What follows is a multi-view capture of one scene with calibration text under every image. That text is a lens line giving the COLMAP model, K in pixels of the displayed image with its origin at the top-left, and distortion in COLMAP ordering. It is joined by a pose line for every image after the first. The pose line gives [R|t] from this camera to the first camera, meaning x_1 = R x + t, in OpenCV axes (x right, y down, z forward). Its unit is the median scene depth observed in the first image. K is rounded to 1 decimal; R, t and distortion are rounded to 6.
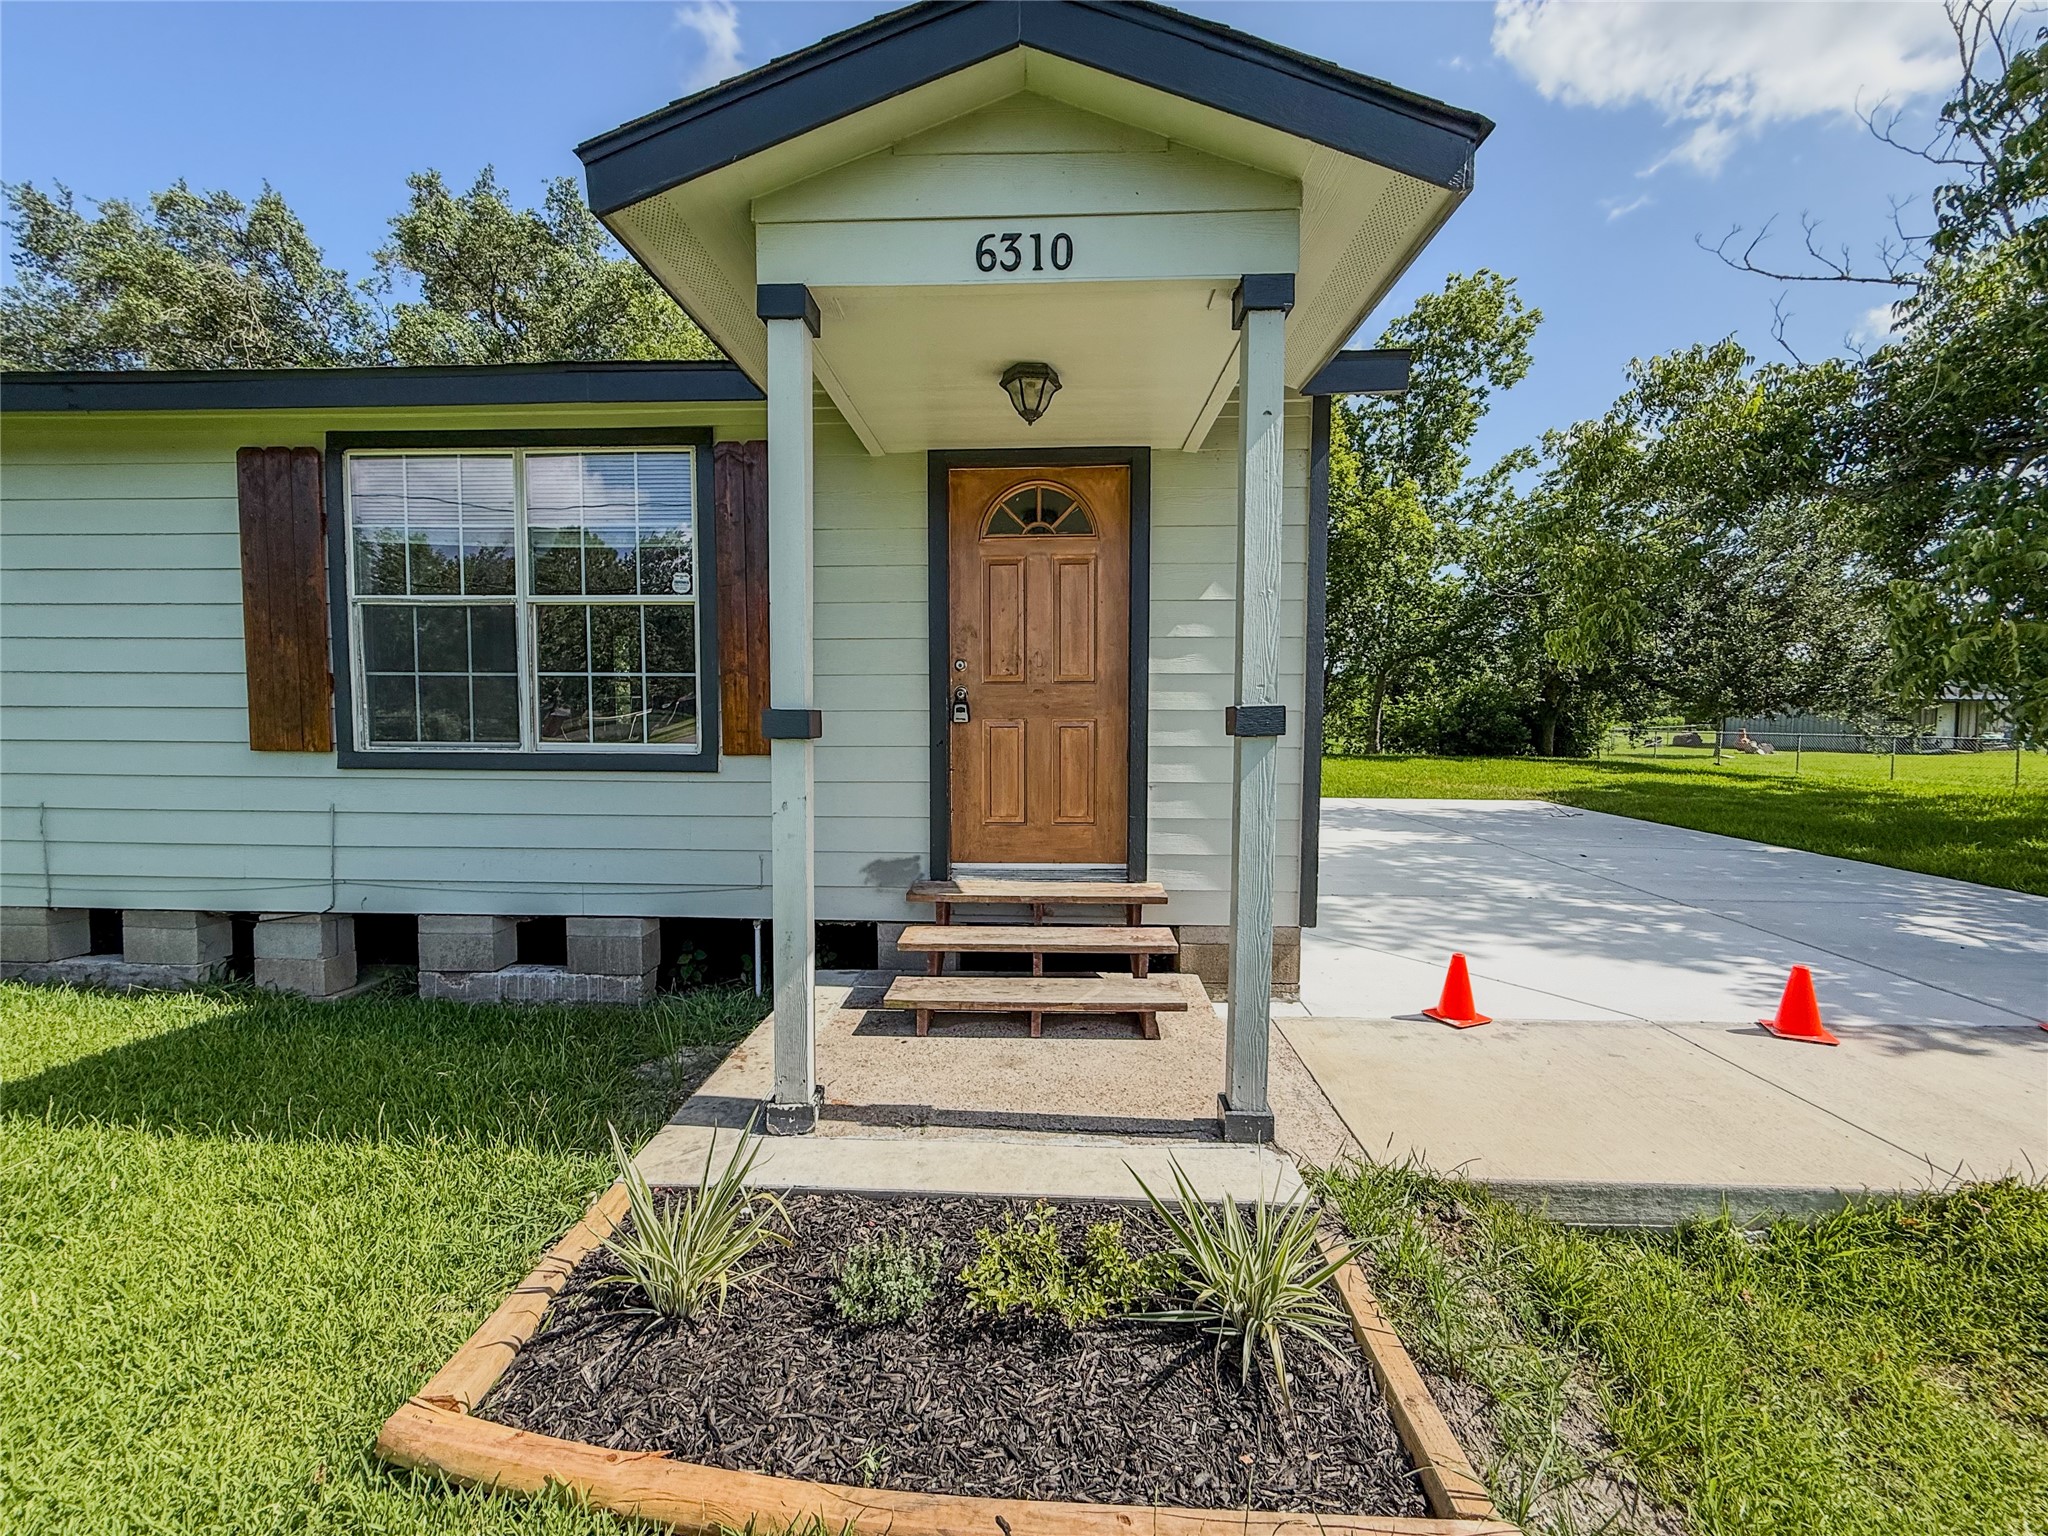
lens RADIAL K [[818.5, 0, 1019.2], [0, 818.5, 773.8], [0, 0, 1]] dist [-0.002423, -0.000007]
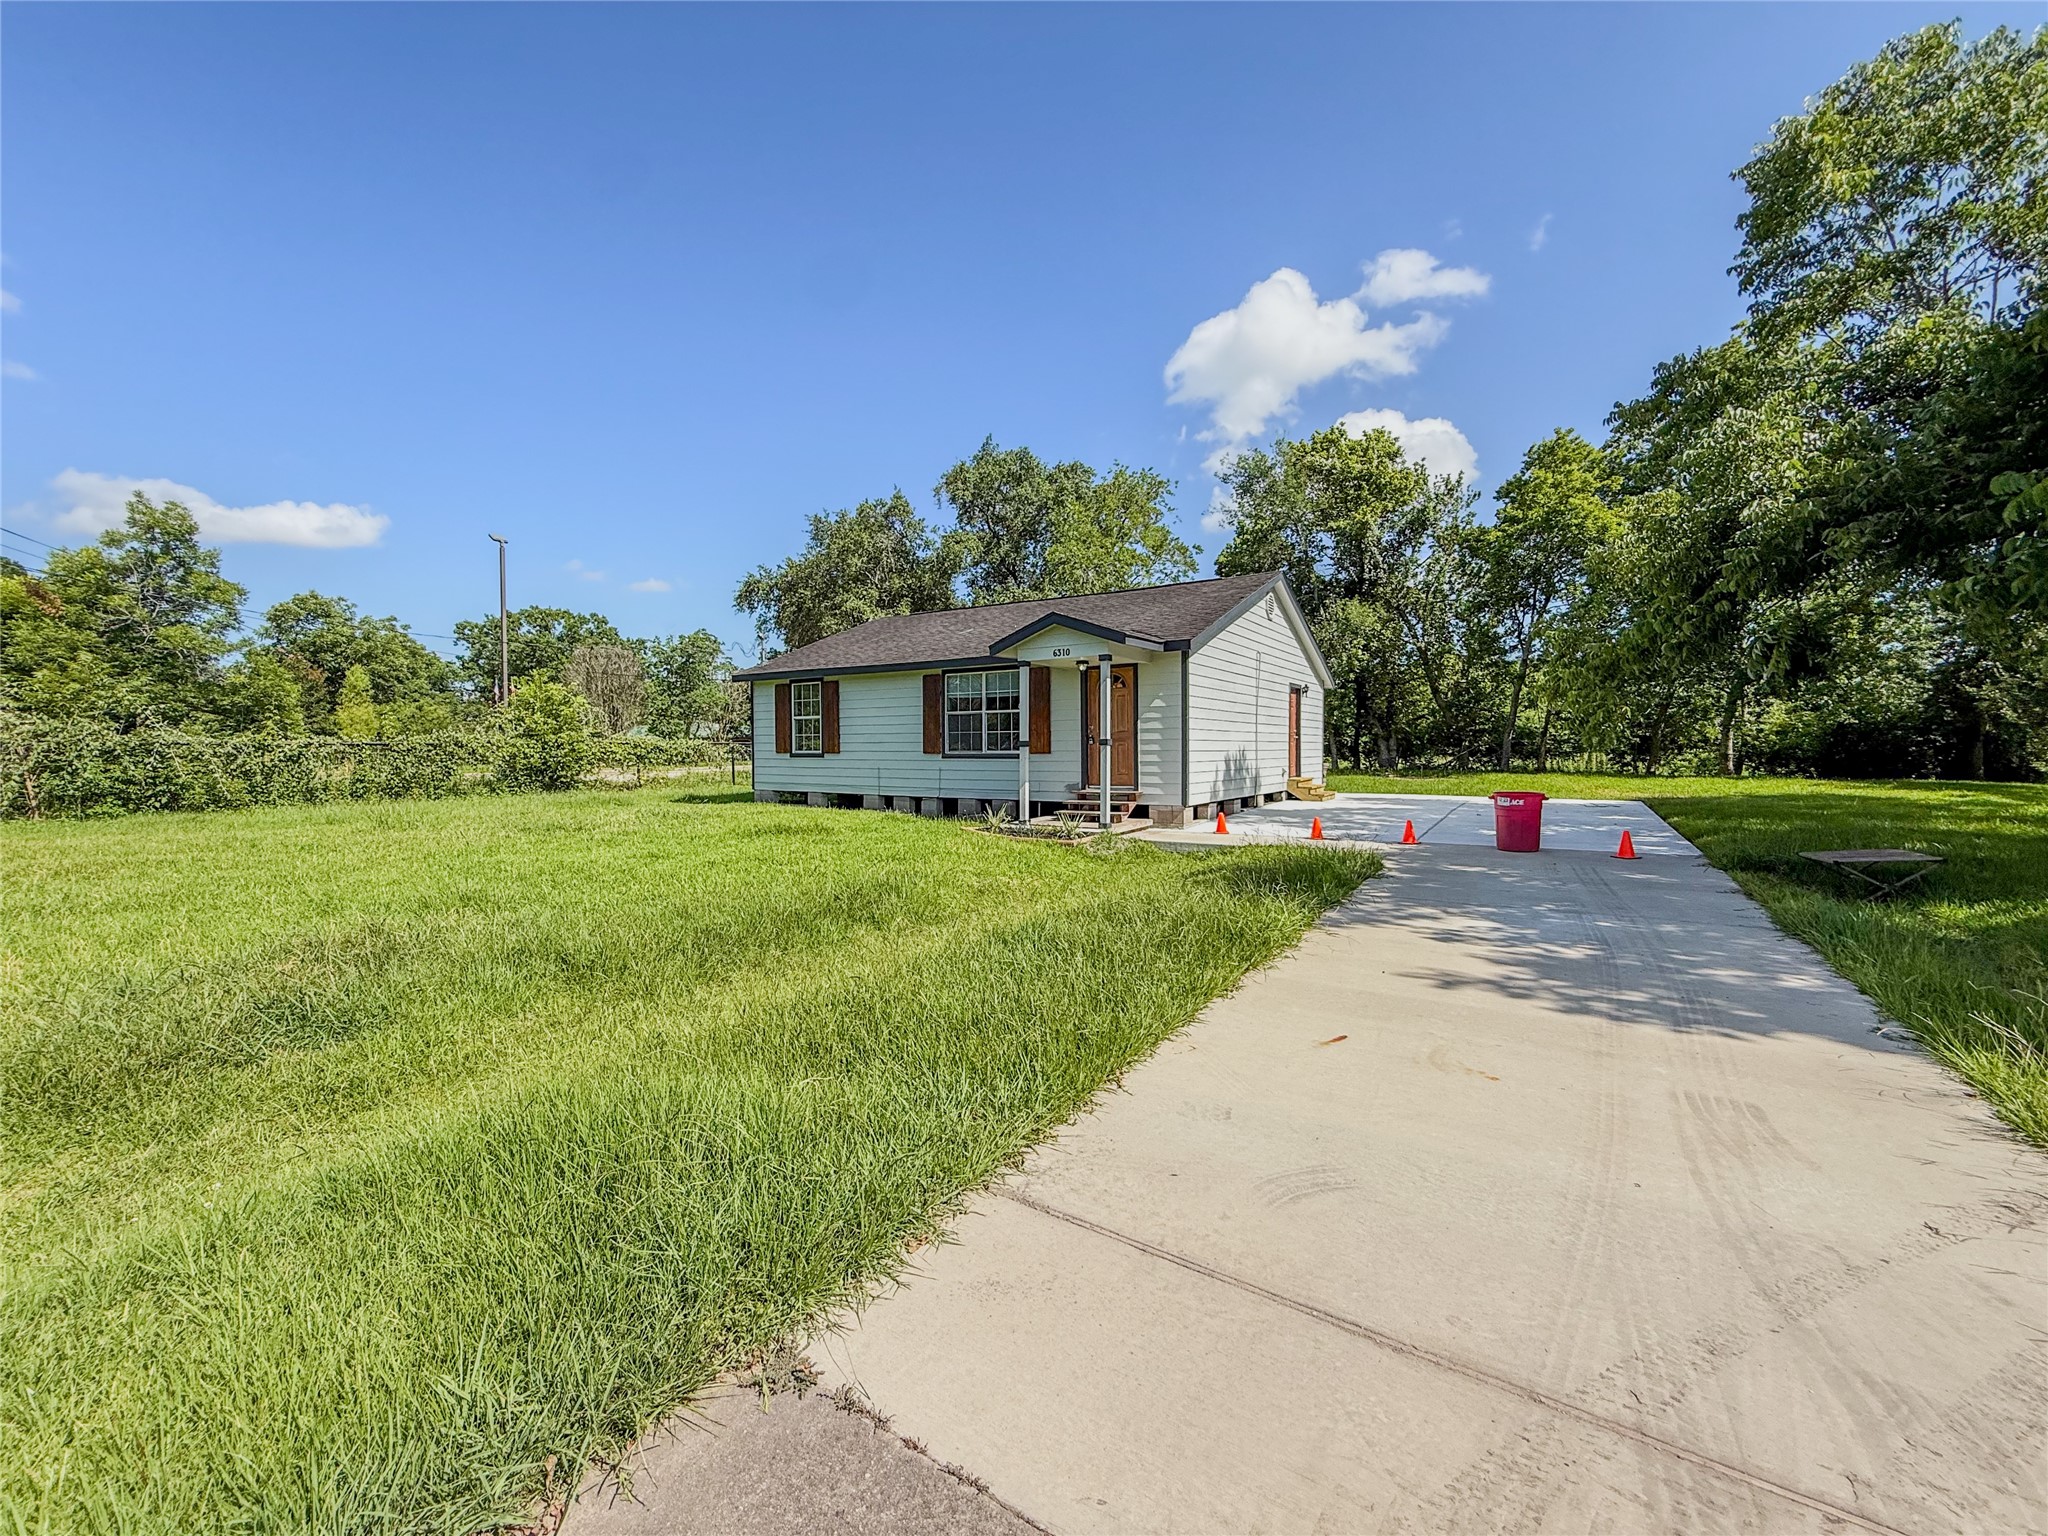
lens RADIAL K [[818.5, 0, 1012.7], [0, 818.5, 769.7], [0, 0, 1]] dist [-0.002423, -0.000007]
pose [[0.857189, 0.005544, -0.514971, 1.359428], [-0.026465, 0.999095, -0.033296, 0.160735], [0.514321, 0.042170, 0.856560, -2.013973]]
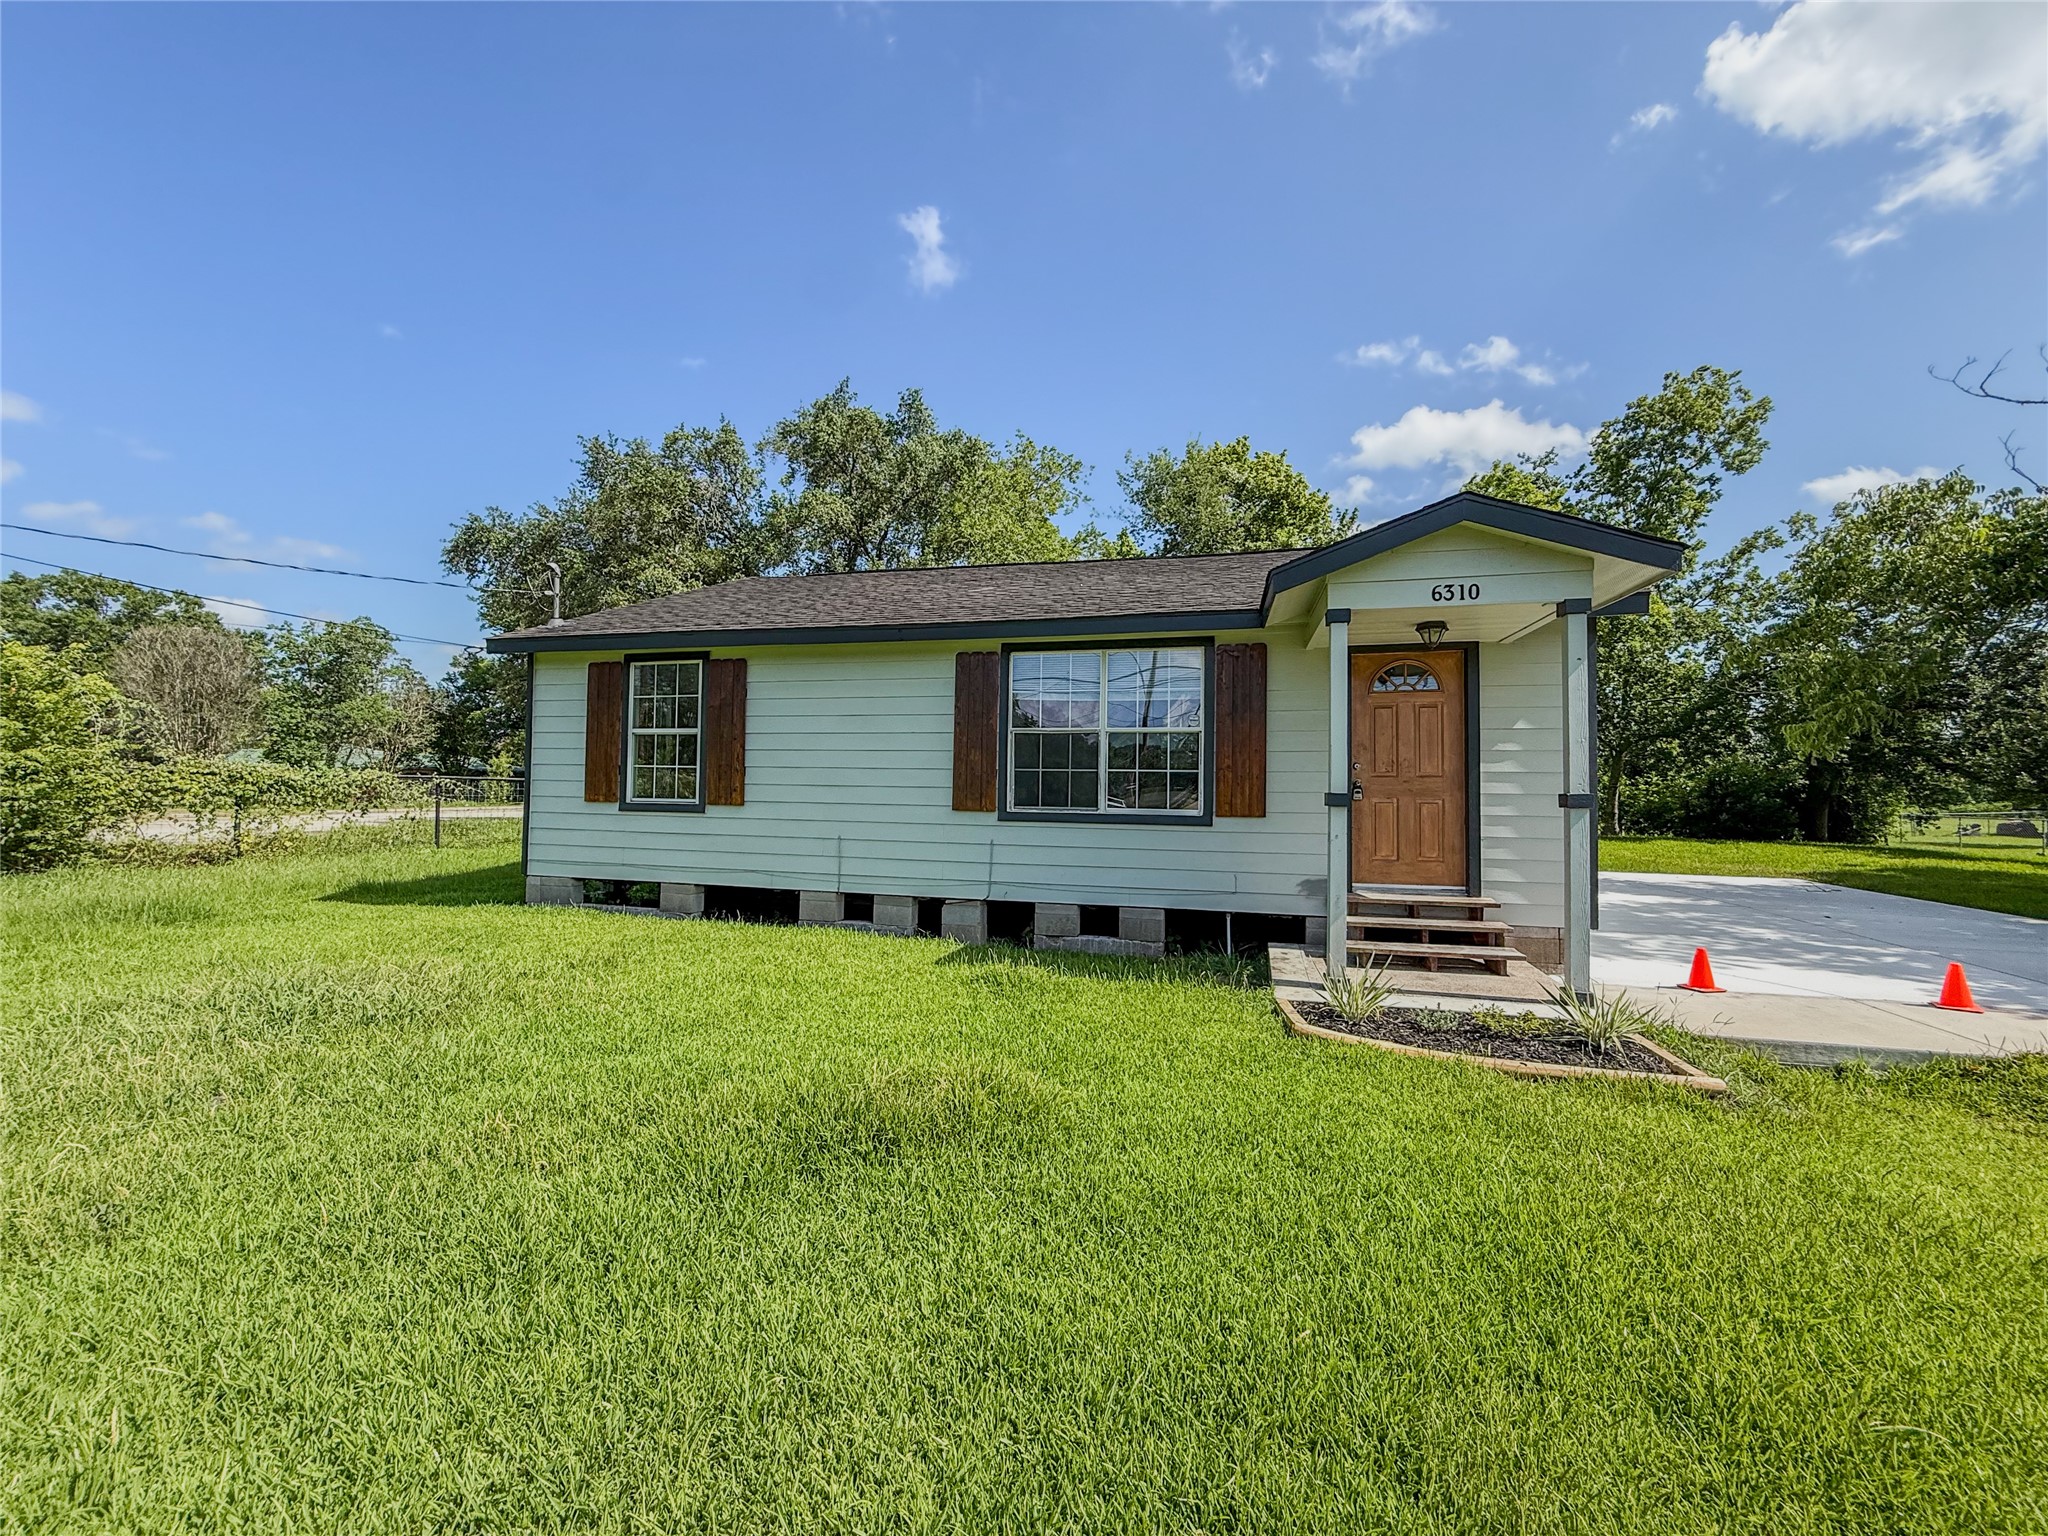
lens RADIAL K [[818.5, 0, 1016.4], [0, 818.5, 768.5], [0, 0, 1]] dist [-0.002423, -0.000007]
pose [[0.977079, 0.004033, -0.212840, -0.392187], [-0.024994, 0.995079, -0.095883, 0.052227], [0.211406, 0.099005, 0.972371, -0.792496]]
